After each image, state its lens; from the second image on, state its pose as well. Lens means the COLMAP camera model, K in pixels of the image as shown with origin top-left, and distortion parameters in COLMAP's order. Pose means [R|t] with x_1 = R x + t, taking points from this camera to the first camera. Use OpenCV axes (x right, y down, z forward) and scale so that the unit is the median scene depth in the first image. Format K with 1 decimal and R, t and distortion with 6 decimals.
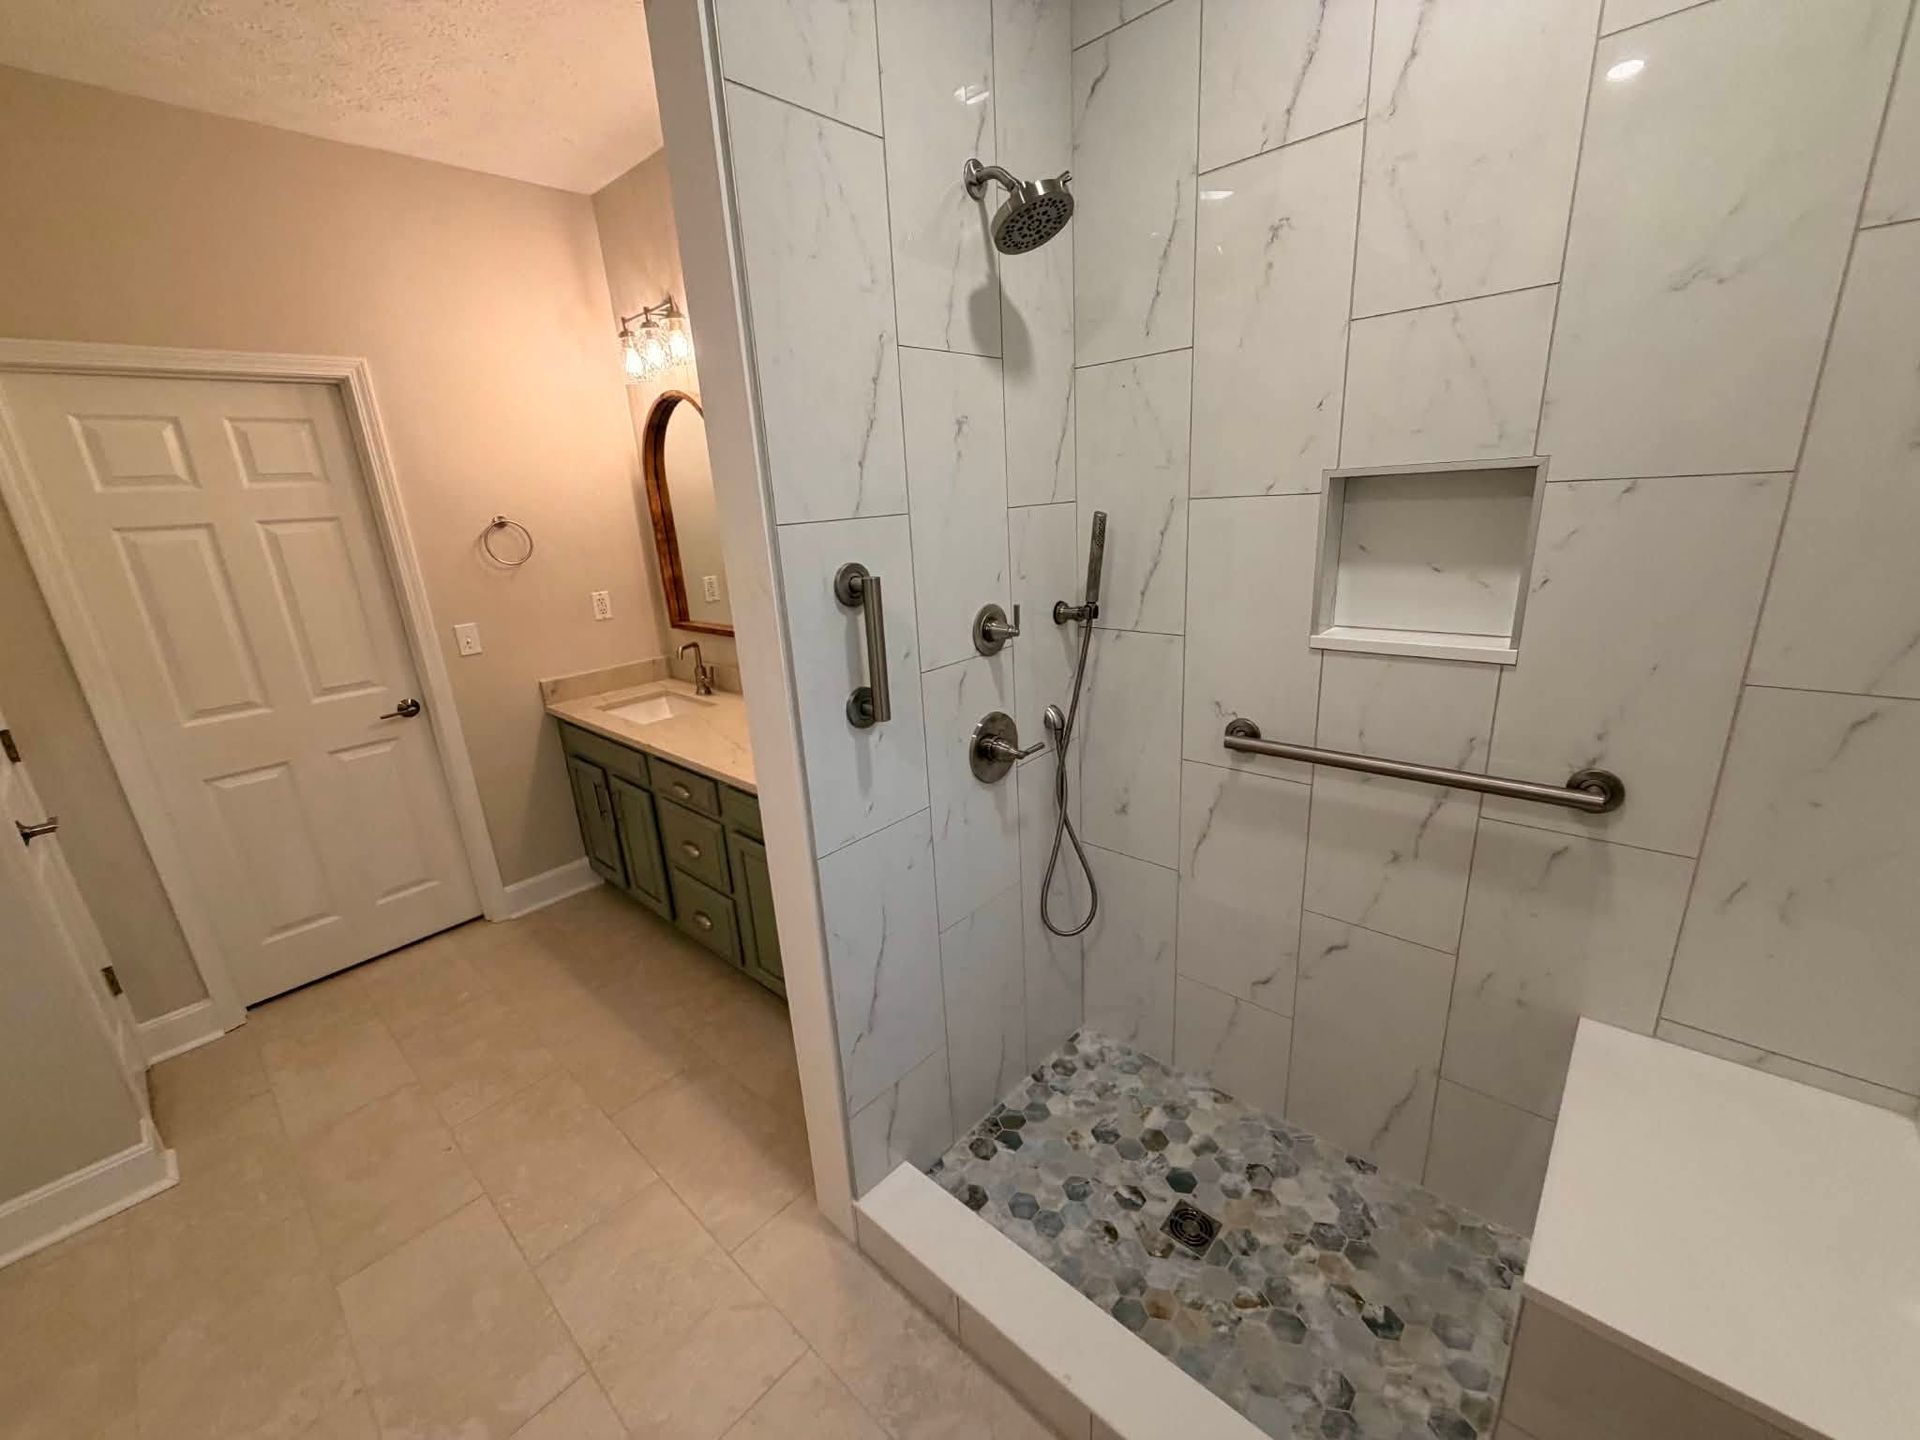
lens RADIAL K [[771.4, 0, 951.8], [0, 771.4, 727.7], [0, 0, 1]] dist [0.003950, -0.001005]
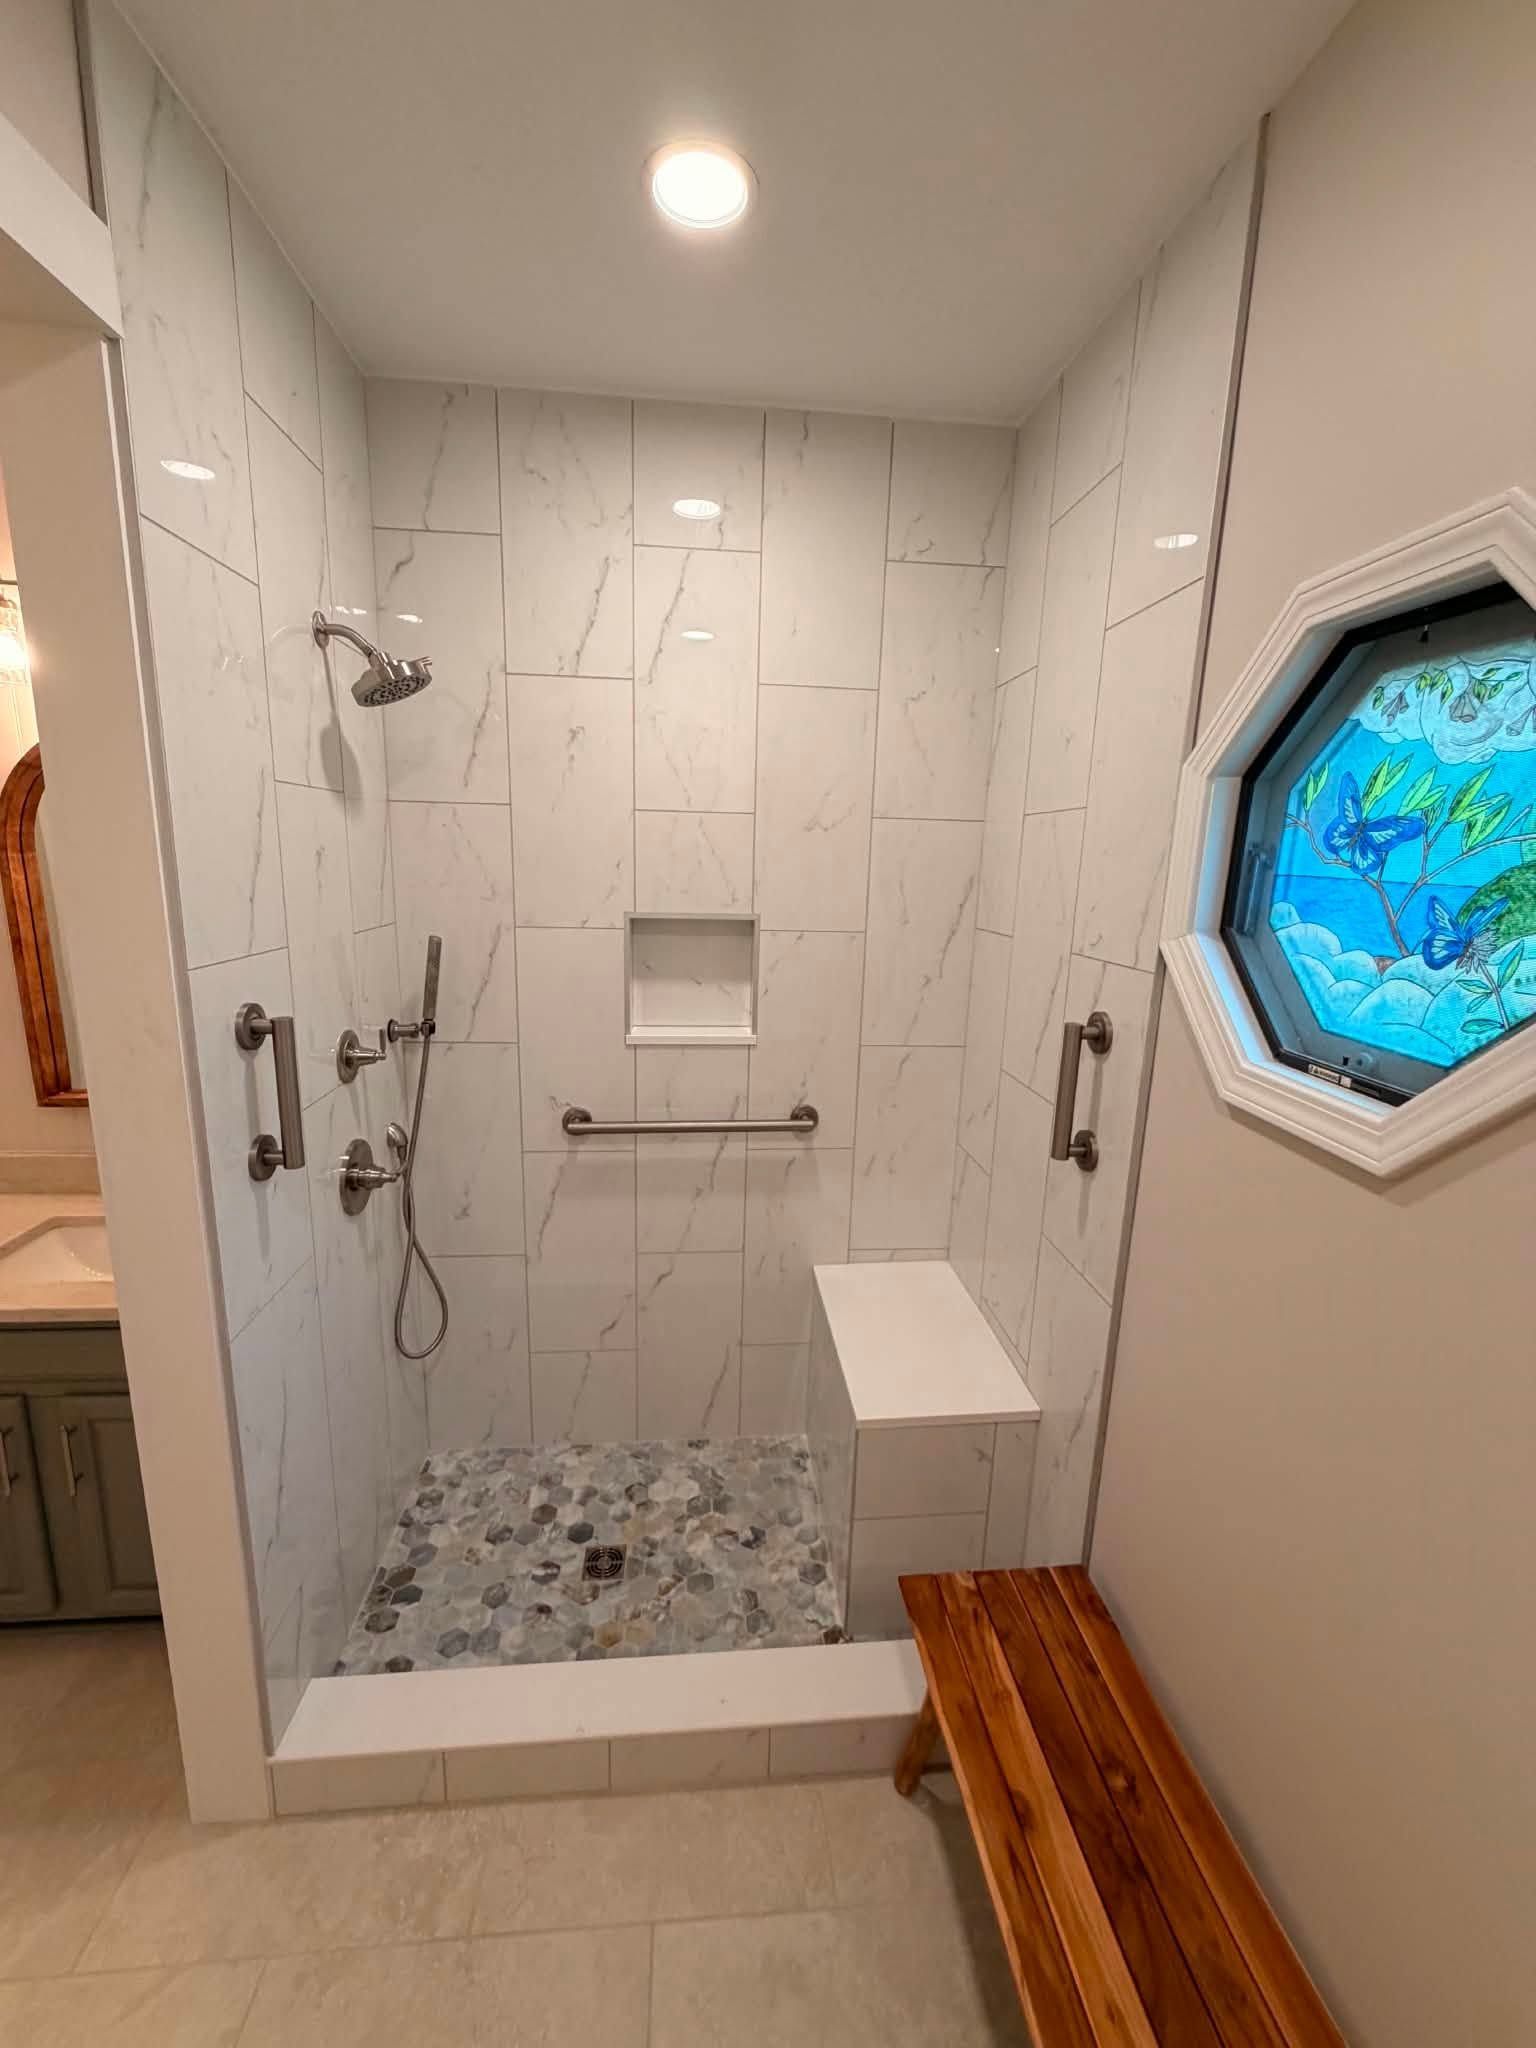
lens RADIAL K [[822.8, 0, 770.9], [0, 822.8, 1026.1], [0, 0, 1]] dist [0.003950, -0.001005]
pose [[0.667972, -0.077908, 0.740097, -0.383521], [0.155663, 0.987133, -0.036581, -0.046150], [-0.727724, 0.139641, 0.671505, -0.097382]]
